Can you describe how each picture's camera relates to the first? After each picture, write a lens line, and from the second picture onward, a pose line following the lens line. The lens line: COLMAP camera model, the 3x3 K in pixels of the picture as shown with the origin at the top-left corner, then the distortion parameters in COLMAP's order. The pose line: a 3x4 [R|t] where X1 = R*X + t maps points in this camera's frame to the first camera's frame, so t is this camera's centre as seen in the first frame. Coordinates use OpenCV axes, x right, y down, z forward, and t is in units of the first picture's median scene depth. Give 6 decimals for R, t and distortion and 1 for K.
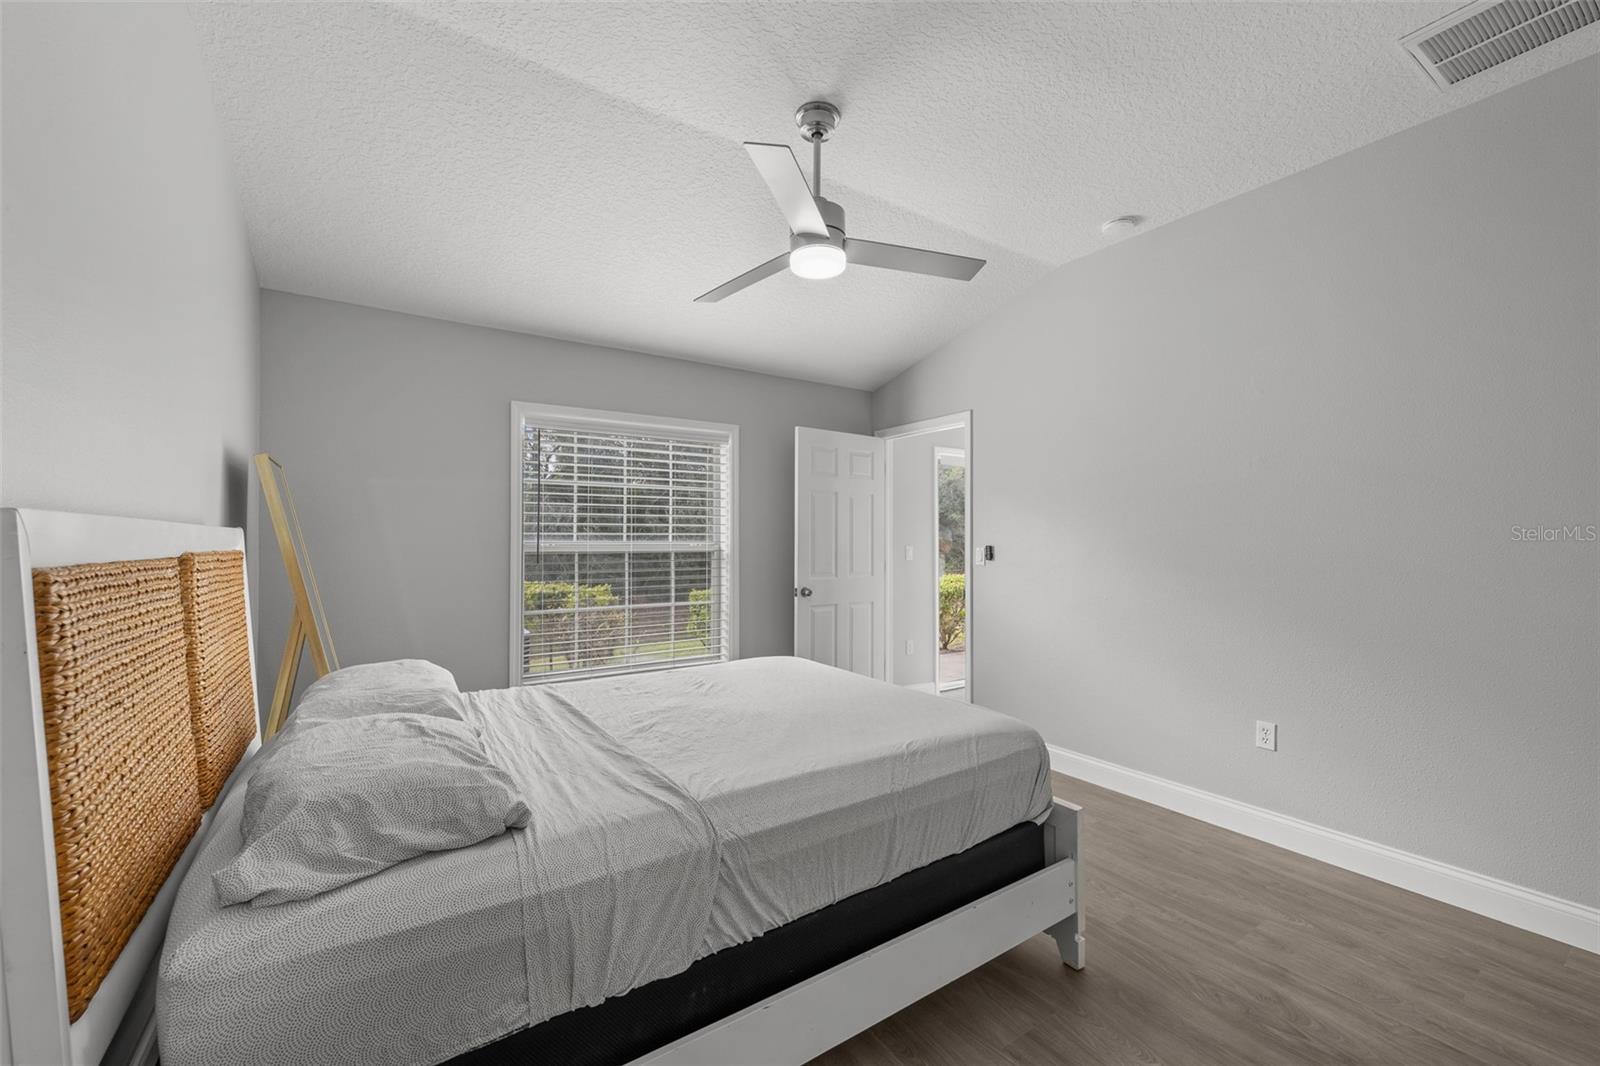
lens RADIAL K [[639.0, 0, 793.0], [0, 639.0, 538.5], [0, 0, 1]] dist [0.000768, -0.000321]
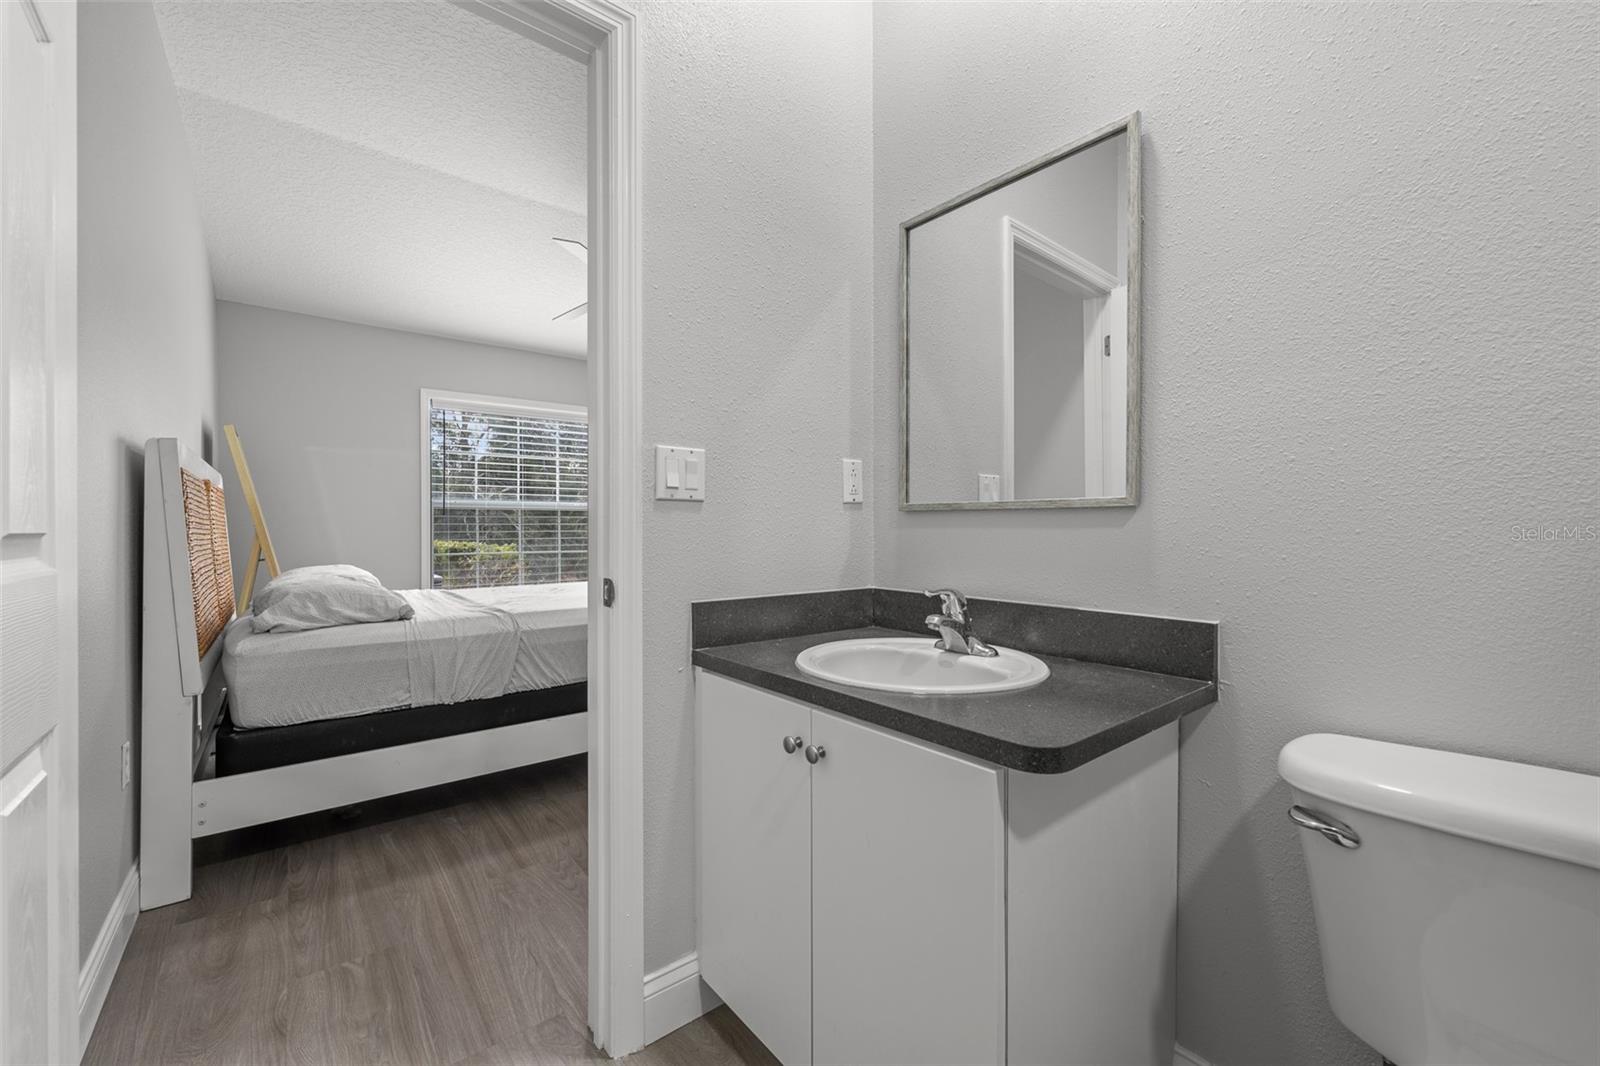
lens RADIAL K [[639.0, 0, 797.4], [0, 639.0, 533.9], [0, 0, 1]] dist [0.000768, -0.000321]
pose [[0.995521, -0.000687, 0.094539, 0.357628], [-0.000798, 0.999877, 0.015668, 0.108446], [-0.094538, -0.015673, 0.995398, -0.653800]]
